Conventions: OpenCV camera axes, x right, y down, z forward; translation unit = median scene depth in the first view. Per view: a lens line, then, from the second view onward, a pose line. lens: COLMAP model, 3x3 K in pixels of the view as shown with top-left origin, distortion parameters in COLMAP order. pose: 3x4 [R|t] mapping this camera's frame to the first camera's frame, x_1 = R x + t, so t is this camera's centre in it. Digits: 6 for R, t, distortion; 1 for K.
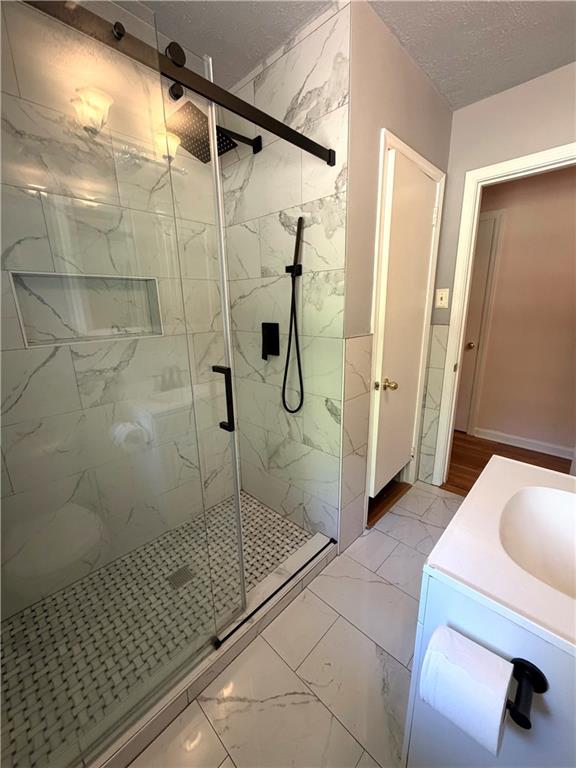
lens RADIAL K [[307.8, 0, 292.3], [0, 307.8, 385.0], [0, 0, 1]] dist [-0.001703, -0.001002]
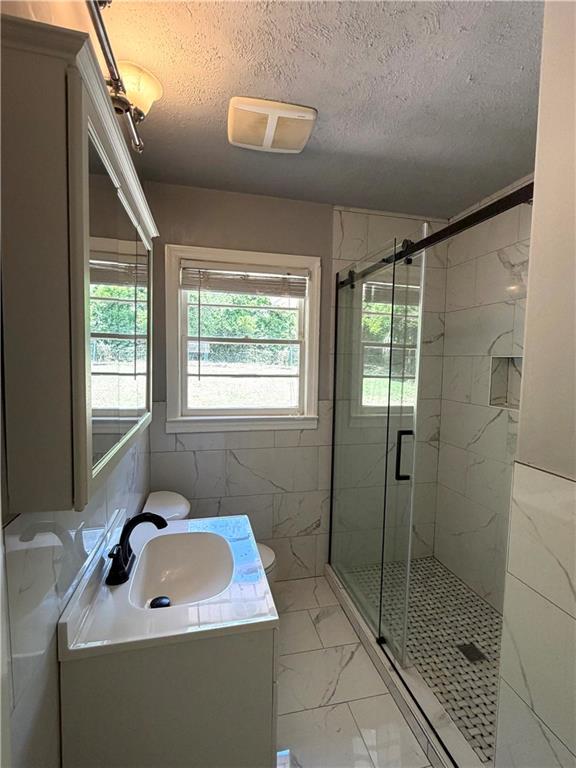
lens RADIAL K [[368.7, 0, 290.5], [0, 368.7, 385.8], [0, 0, 1]] dist [-0.001216, -0.000064]
pose [[-0.551634, 0.059312, -0.831975, 1.046532], [-0.213981, 0.954022, 0.209890, -0.362346], [0.806172, 0.293809, -0.513579, 1.063302]]
